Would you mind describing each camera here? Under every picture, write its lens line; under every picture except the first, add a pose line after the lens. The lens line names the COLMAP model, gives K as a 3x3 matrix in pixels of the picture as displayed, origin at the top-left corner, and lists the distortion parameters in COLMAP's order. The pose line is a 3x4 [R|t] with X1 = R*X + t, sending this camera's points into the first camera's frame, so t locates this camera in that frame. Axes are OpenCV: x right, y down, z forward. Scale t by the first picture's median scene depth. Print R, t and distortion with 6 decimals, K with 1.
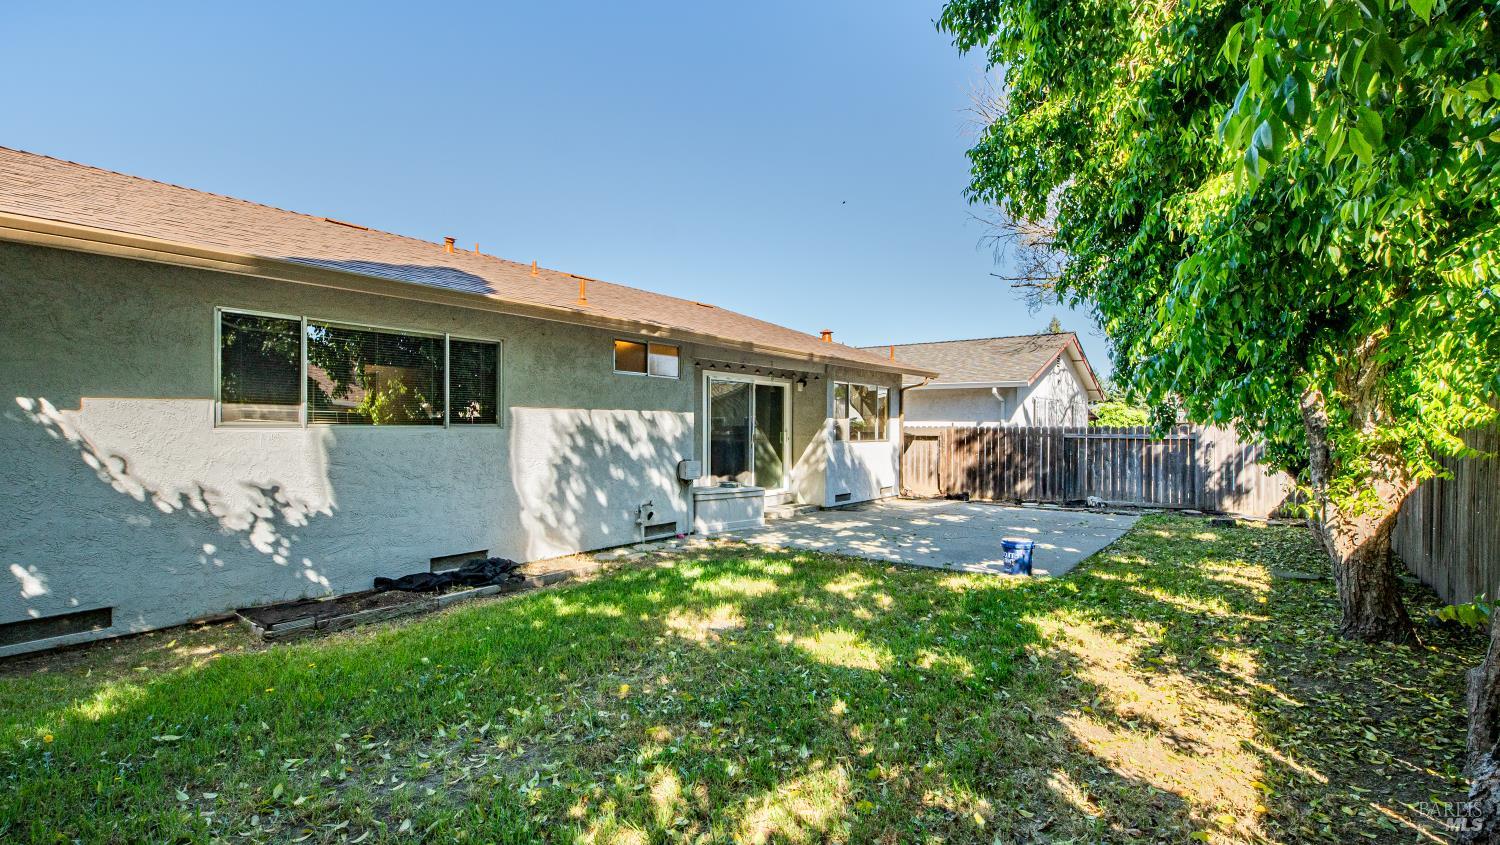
lens RADIAL K [[679.2, 0, 744.9], [0, 679.2, 424.1], [0, 0, 1]] dist [0.009722, -0.000098]
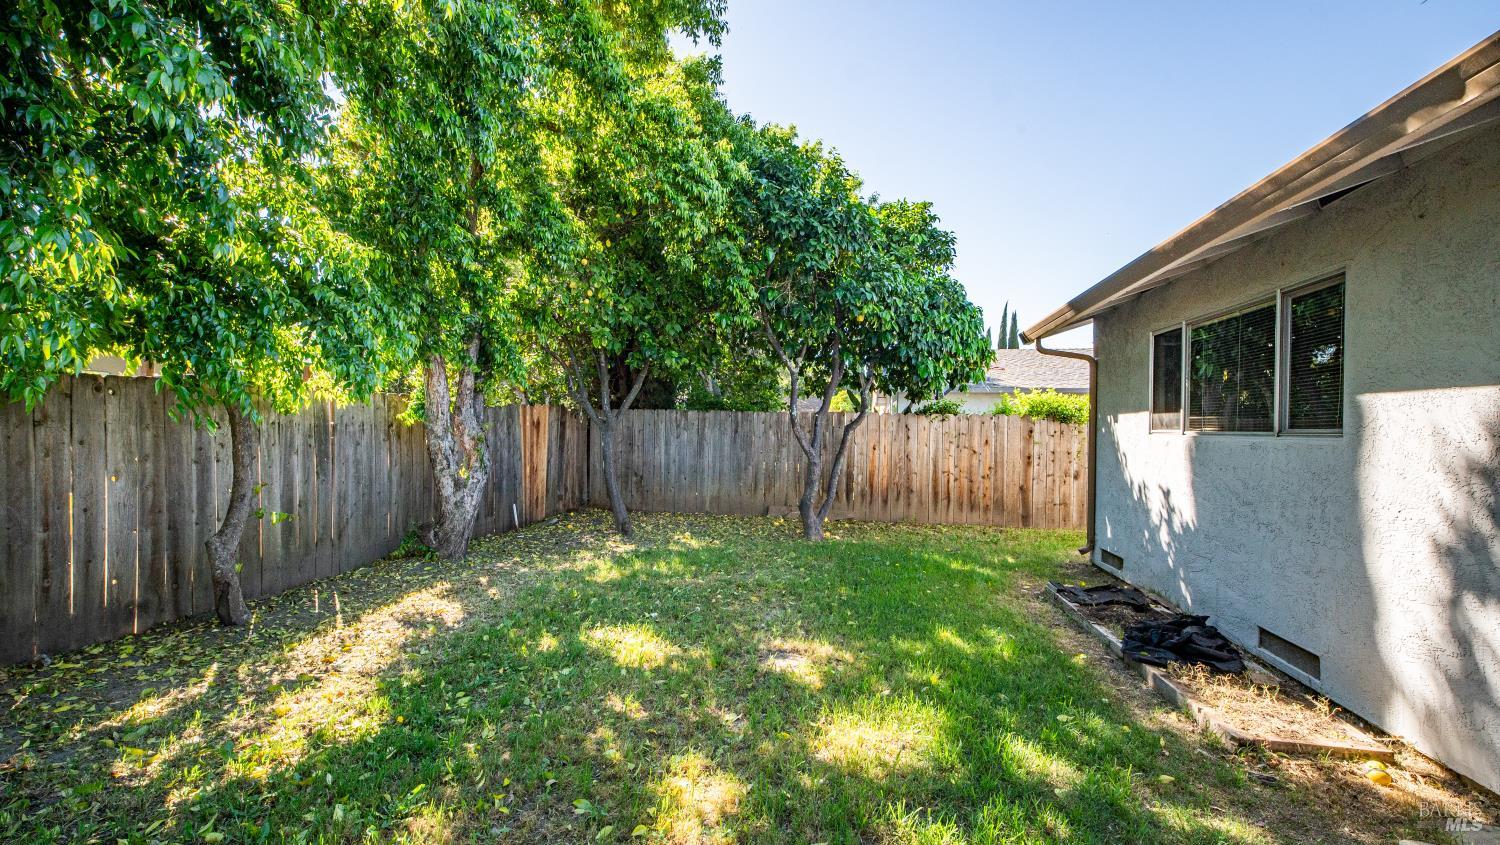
lens RADIAL K [[675.7, 0, 736.9], [0, 675.7, 432.4], [0, 0, 1]] dist [0.002108, -0.000027]
pose [[-0.893472, -0.013533, -0.448914, 0.158531], [-0.013452, 0.999904, -0.003369, 0.005709], [0.448917, 0.003029, -0.893568, 0.683276]]
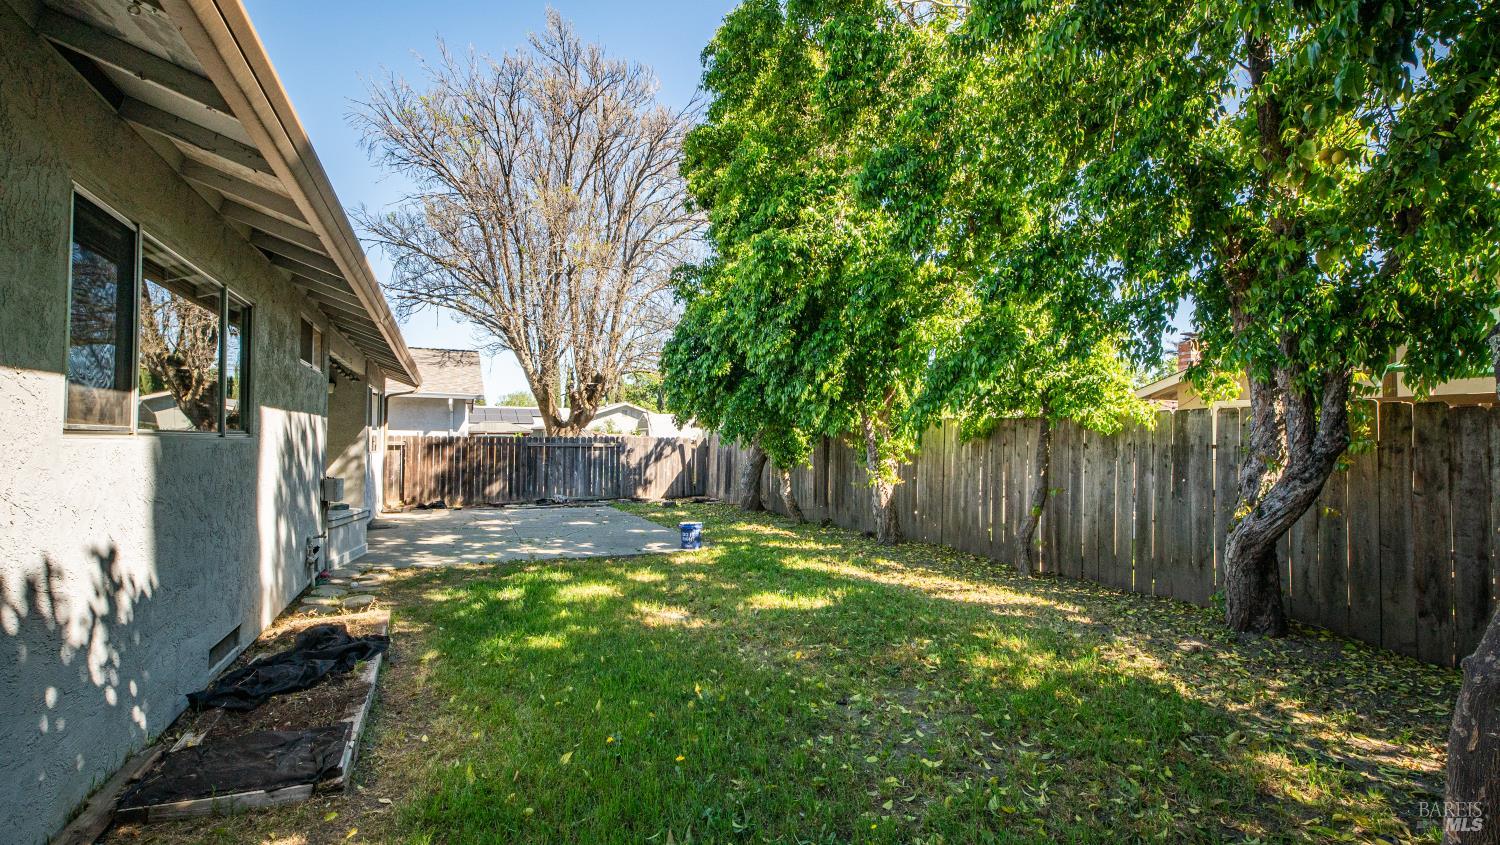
lens RADIAL K [[659.3, 0, 738.7], [0, 659.3, 429.0], [0, 0, 1]] dist [0.002792, 0.000030]
pose [[0.496417, 0.016461, 0.867928, -0.369708], [-0.011365, 0.999858, -0.012463, 0.000545], [-0.868010, -0.003677, 0.496533, 0.147370]]
